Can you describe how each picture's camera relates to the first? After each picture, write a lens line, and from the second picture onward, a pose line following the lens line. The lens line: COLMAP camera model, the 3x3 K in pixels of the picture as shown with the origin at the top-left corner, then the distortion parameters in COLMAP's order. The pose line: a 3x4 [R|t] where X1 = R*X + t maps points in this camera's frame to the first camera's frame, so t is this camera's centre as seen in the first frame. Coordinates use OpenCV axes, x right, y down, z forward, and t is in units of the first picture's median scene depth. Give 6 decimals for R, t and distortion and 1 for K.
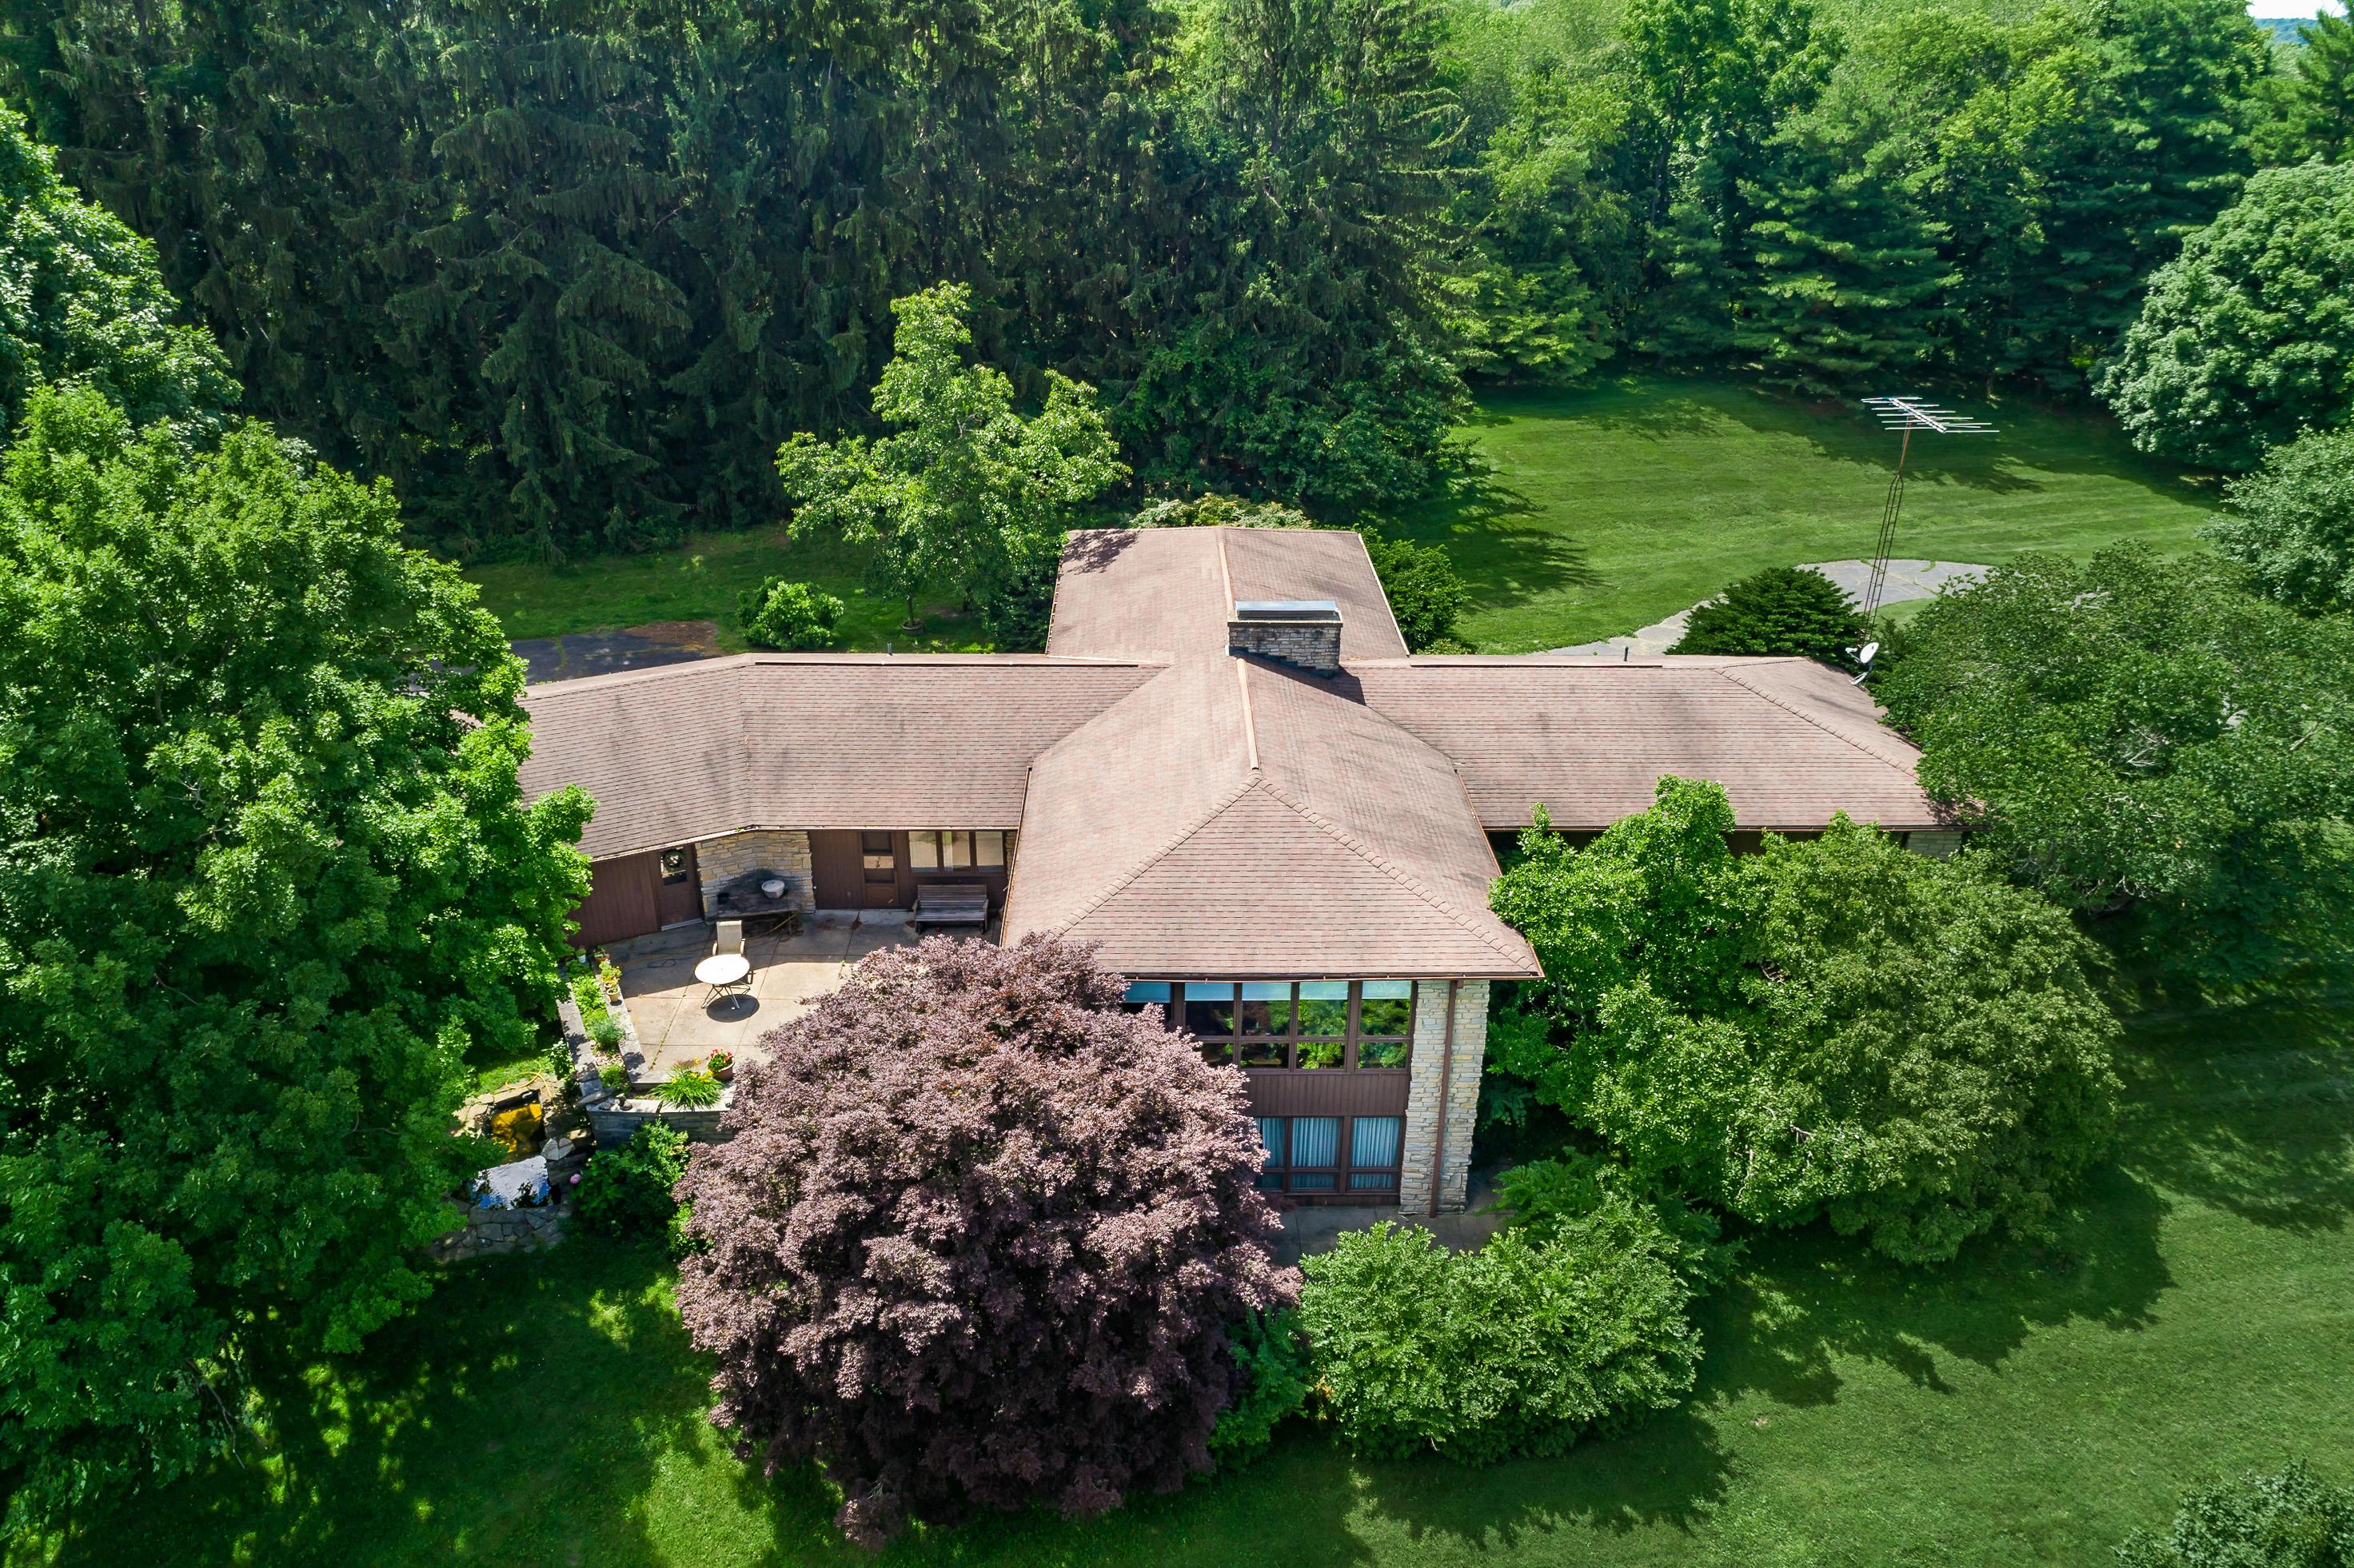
lens RADIAL K [[1615.8, 0, 1156.0], [0, 1615.8, 772.3], [0, 0, 1]] dist [-0.004490, 0.003985]
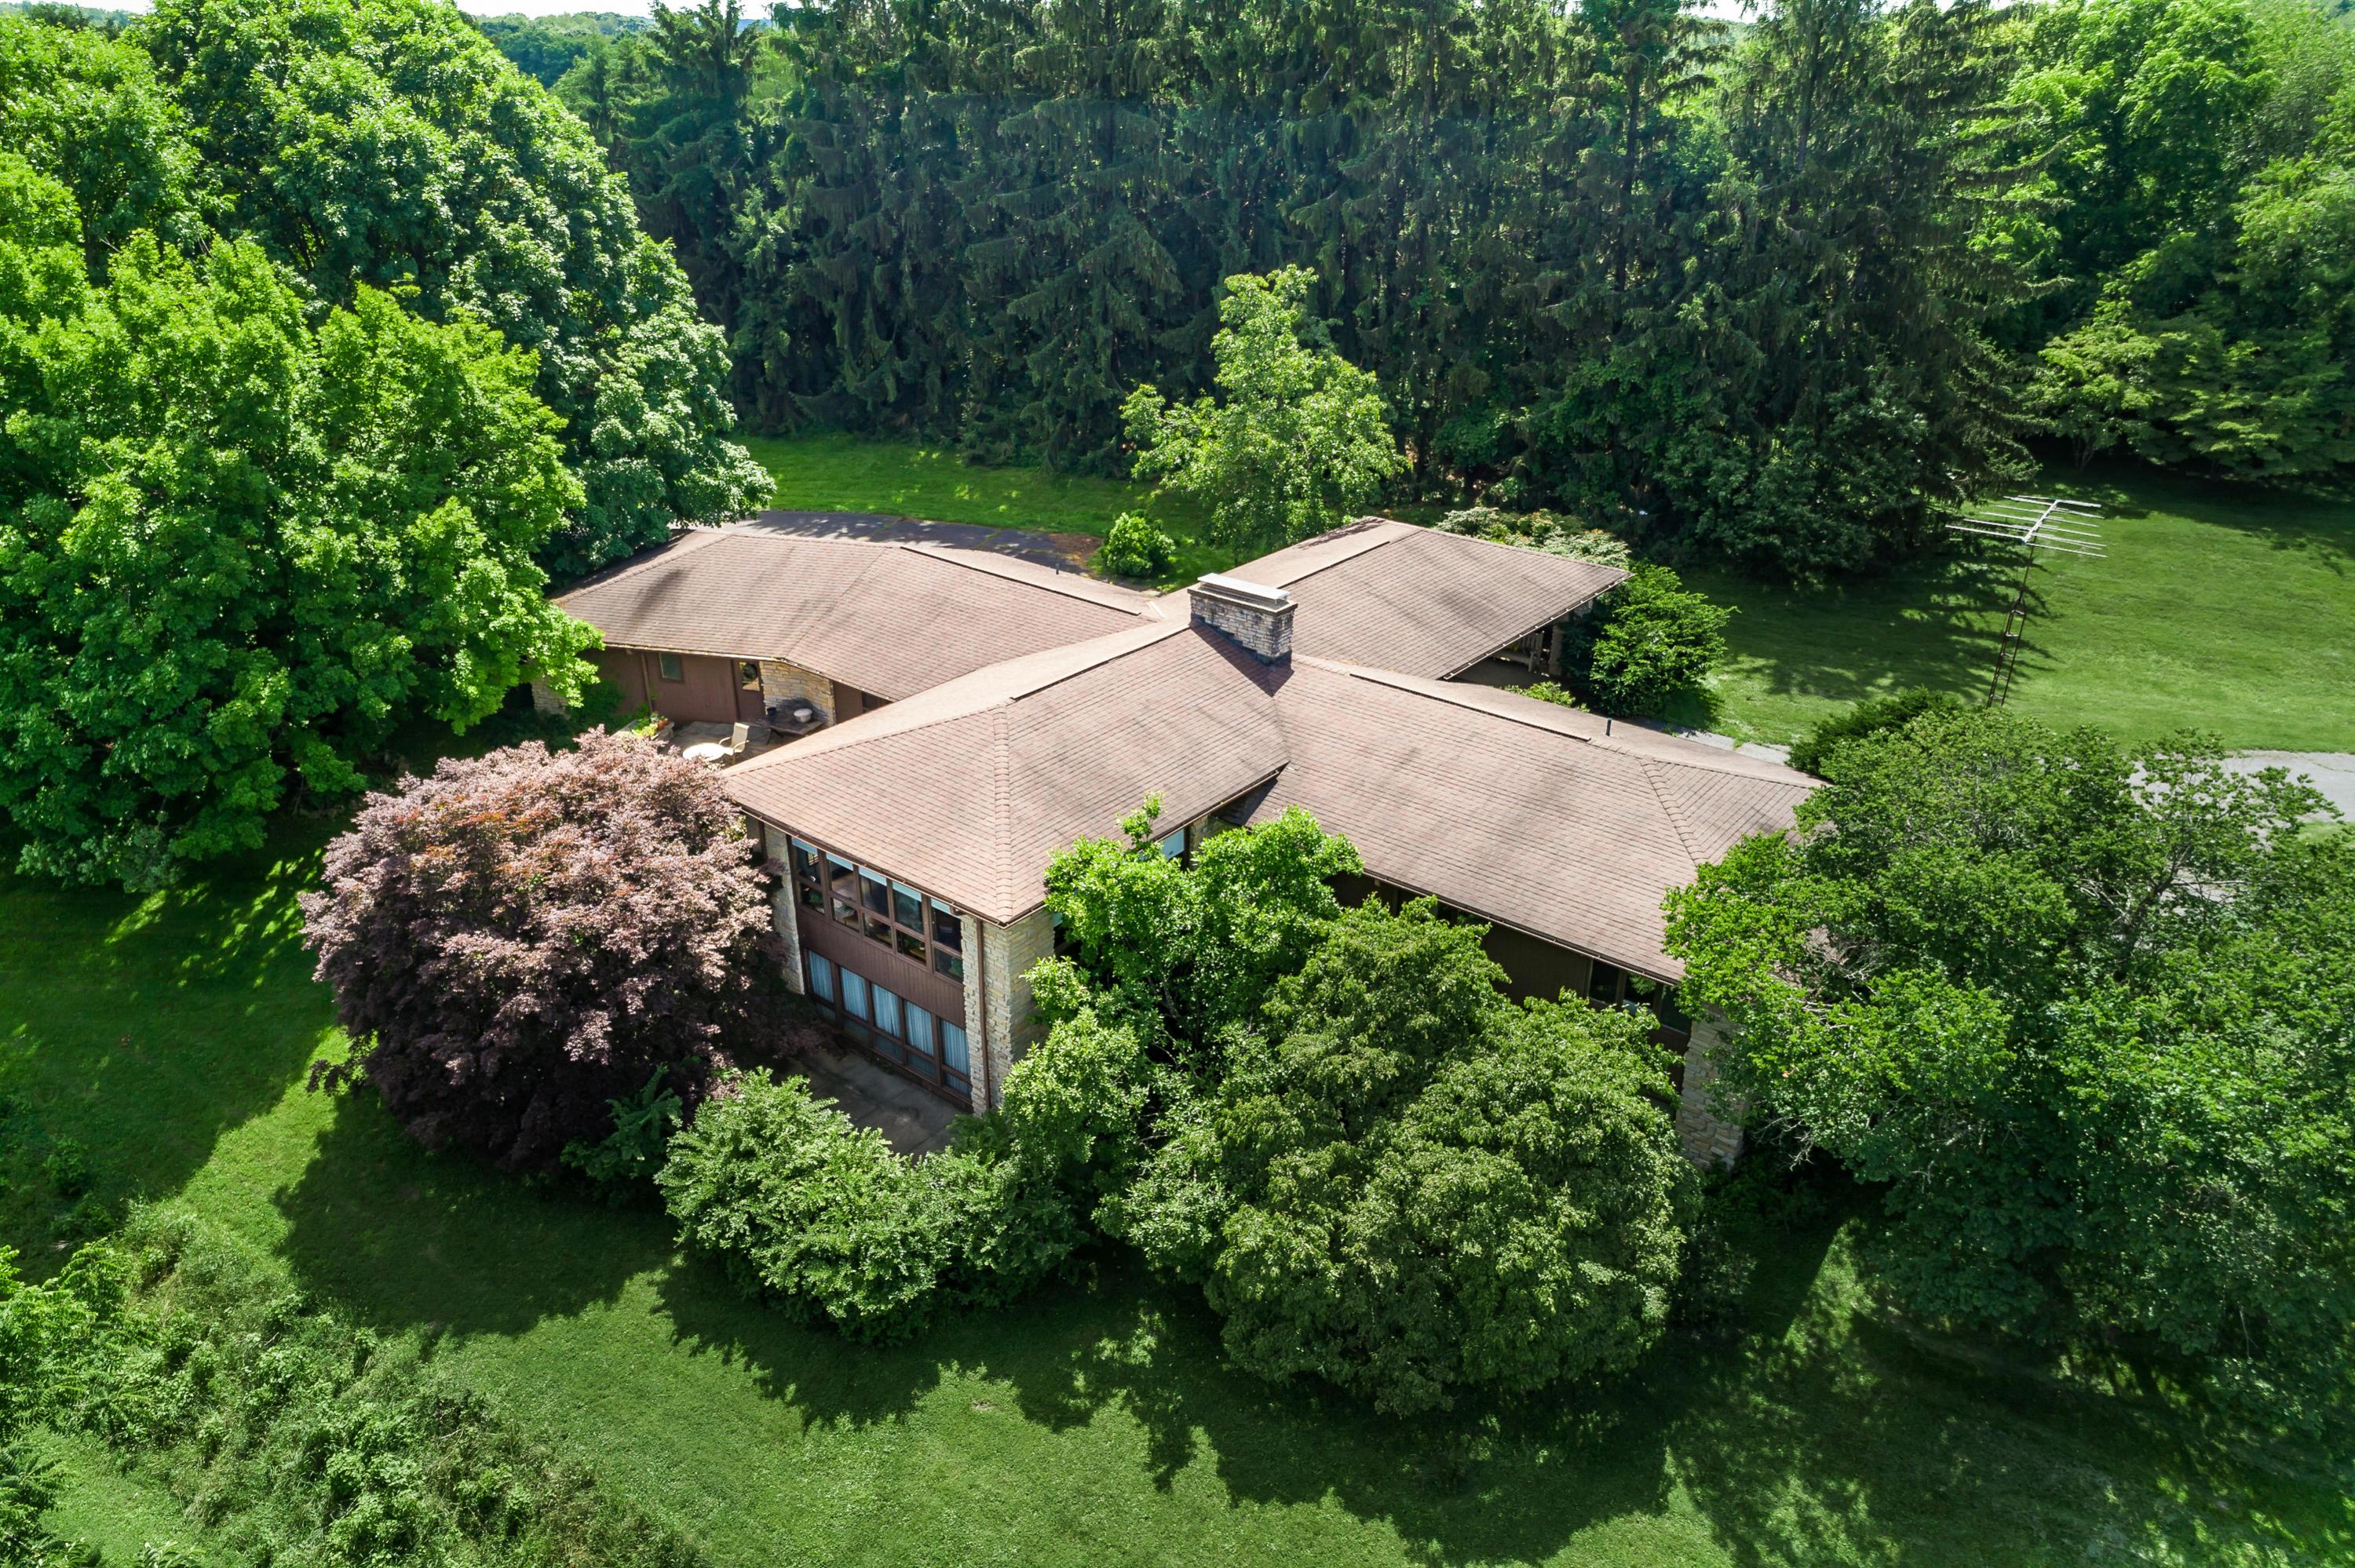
lens RADIAL K [[1599.3, 0, 1168.7], [0, 1599.3, 739.3], [0, 0, 1]] dist [0.009097, 0.003556]
pose [[0.766347, 0.255384, -0.589485, 0.390137], [-0.269503, 0.960745, 0.065864, -0.036412], [0.583165, 0.108394, 0.805090, 0.095019]]
